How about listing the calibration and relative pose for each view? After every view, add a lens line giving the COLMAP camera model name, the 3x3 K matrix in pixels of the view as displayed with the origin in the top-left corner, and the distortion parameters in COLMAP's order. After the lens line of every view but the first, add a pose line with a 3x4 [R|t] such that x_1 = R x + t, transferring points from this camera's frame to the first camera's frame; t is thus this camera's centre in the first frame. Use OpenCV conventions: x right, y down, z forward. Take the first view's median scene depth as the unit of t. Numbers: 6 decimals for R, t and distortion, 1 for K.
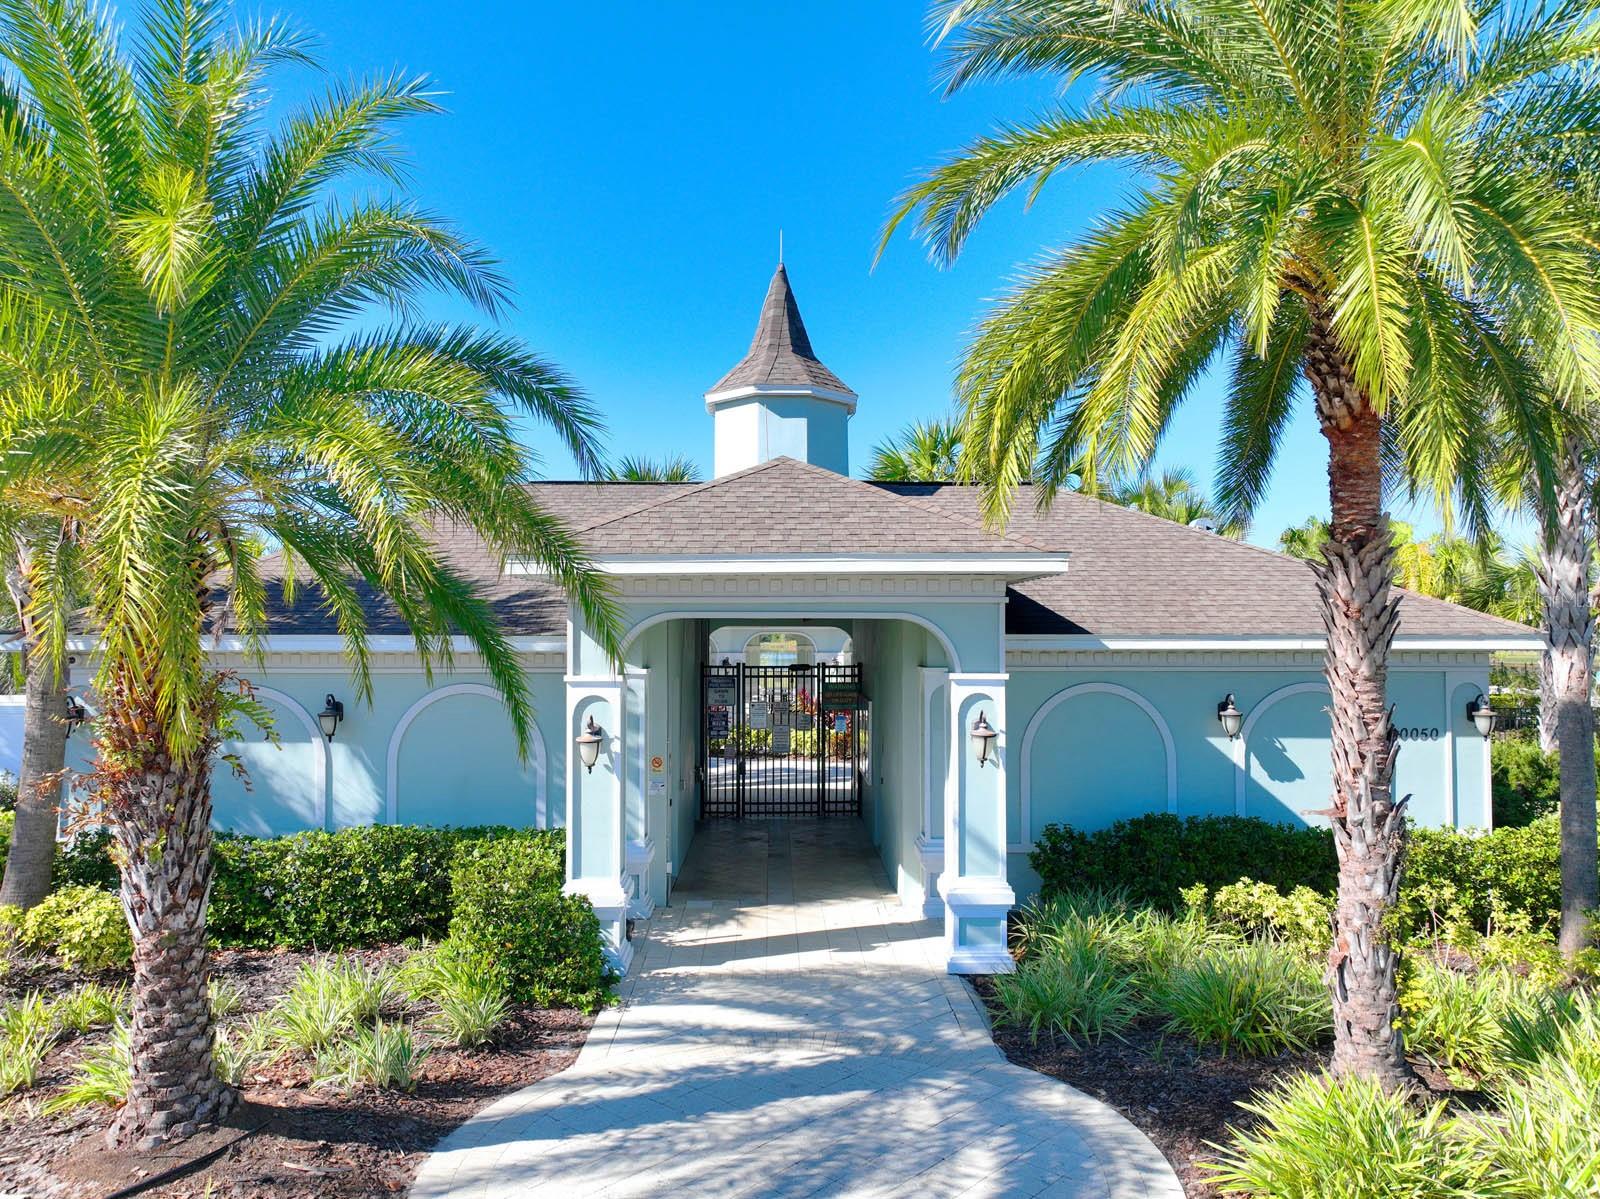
lens RADIAL K [[1120.3, 0, 797.5], [0, 1120.3, 596.9], [0, 0, 1]] dist [-0.003205, 0.017695]
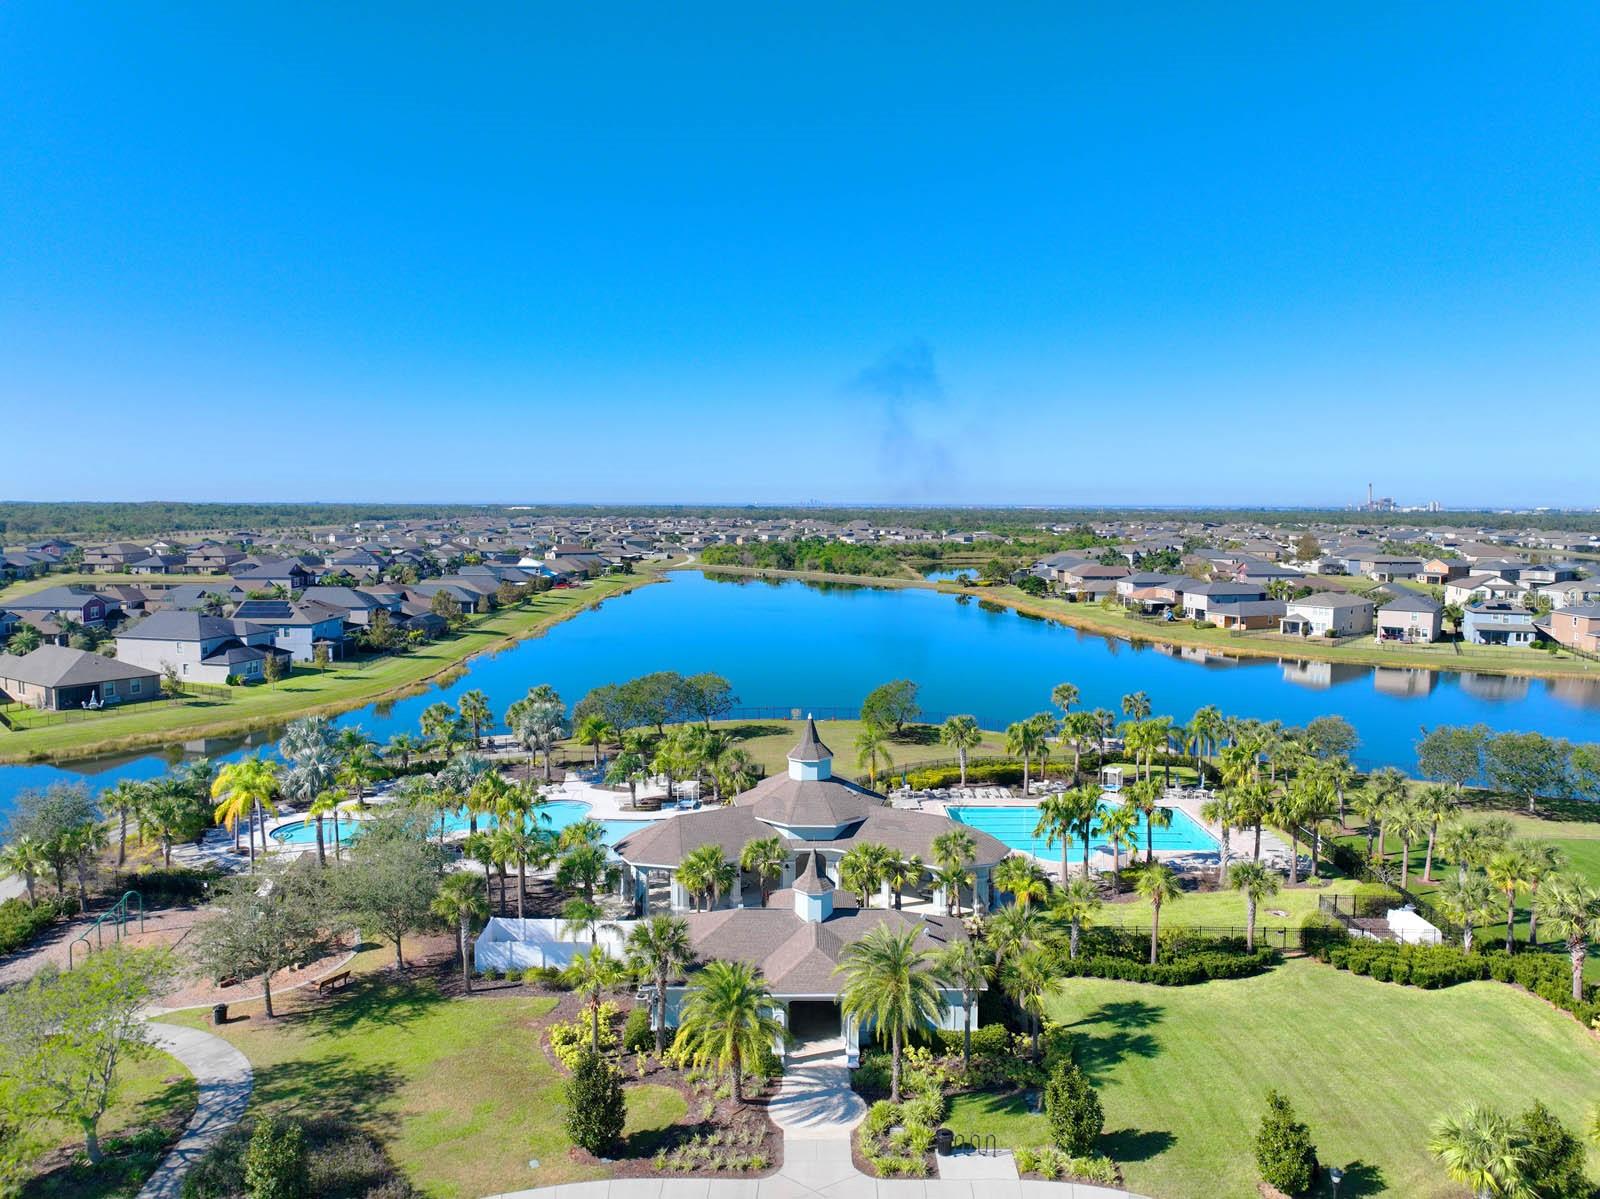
lens RADIAL K [[1120.3, 0, 804.7], [0, 1120.3, 598.5], [0, 0, 1]] dist [-0.003205, 0.017695]
pose [[0.999872, 0.011156, -0.011499, -0.029002], [-0.009714, 0.992892, 0.118620, -3.037610], [0.012741, -0.118493, 0.992873, -4.865682]]
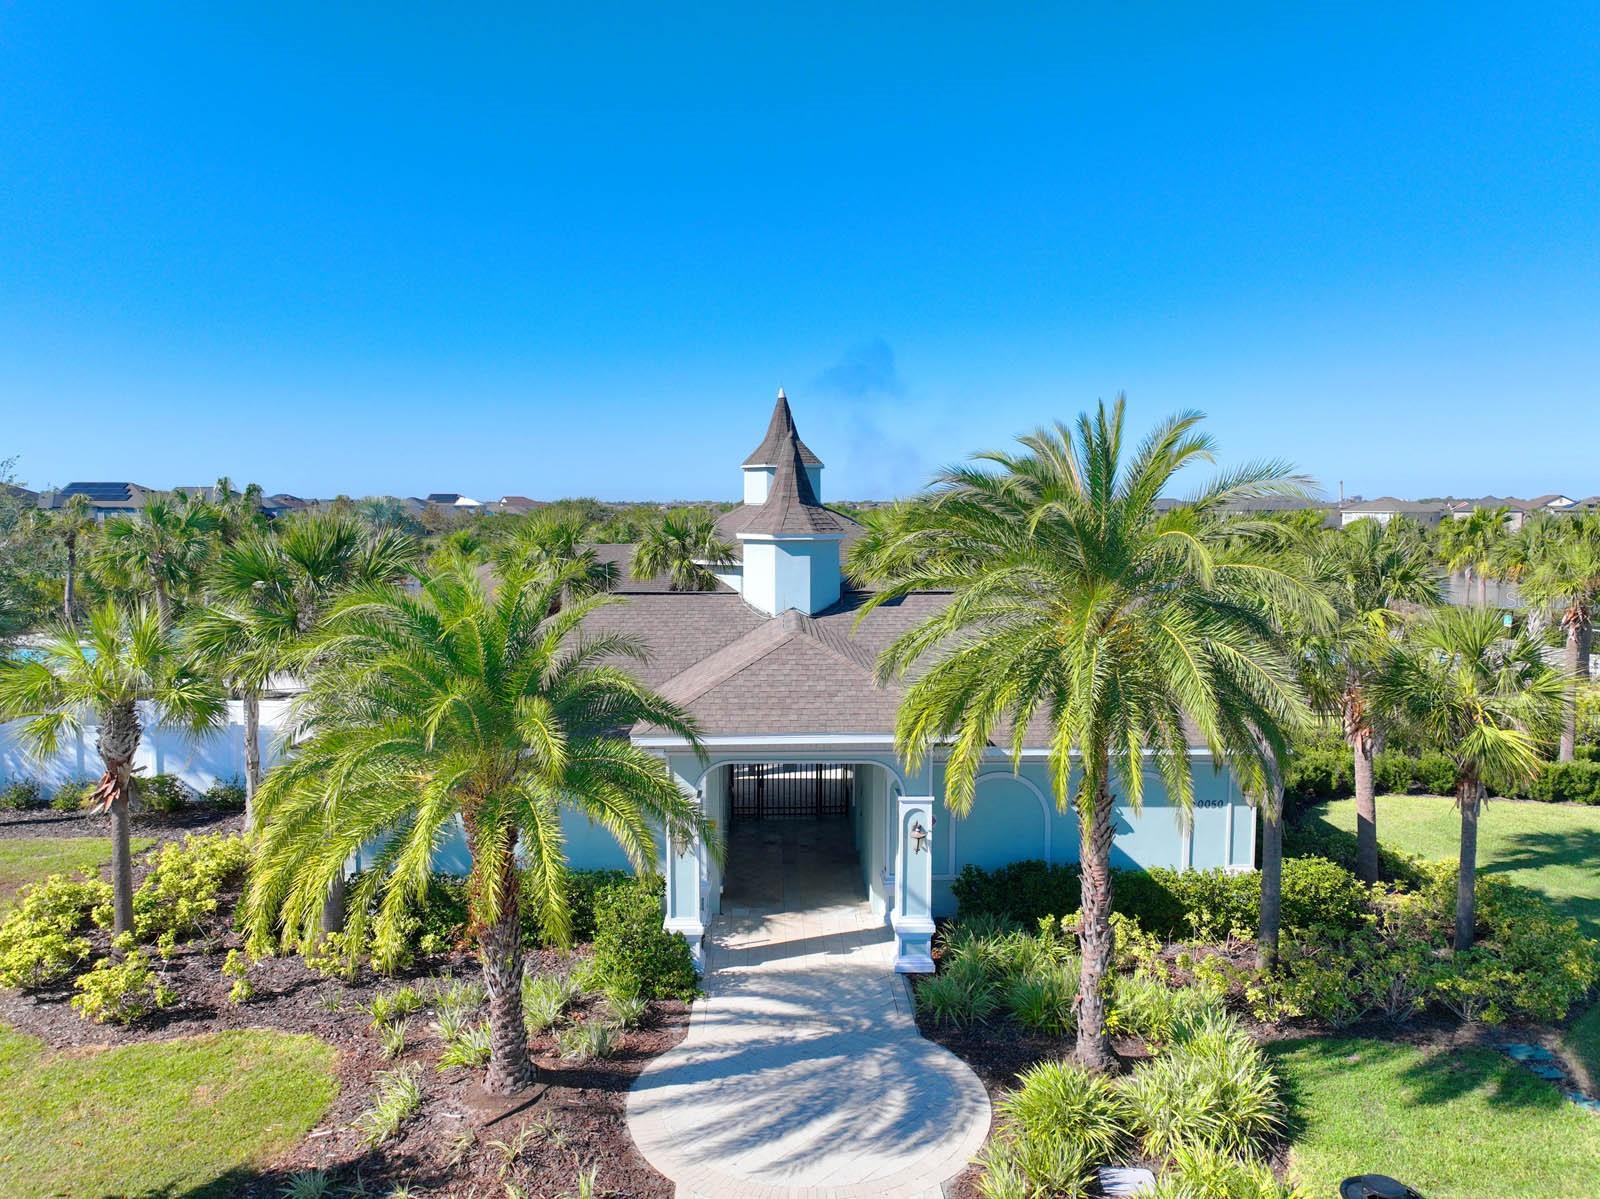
lens RADIAL K [[1120.3, 0, 795.5], [0, 1120.3, 594.5], [0, 0, 1]] dist [-0.003205, 0.017695]
pose [[0.999997, 0.001432, 0.002016, -0.023723], [-0.001649, 0.993685, 0.112193, -0.516880], [-0.001842, -0.112196, 0.993684, -0.755325]]
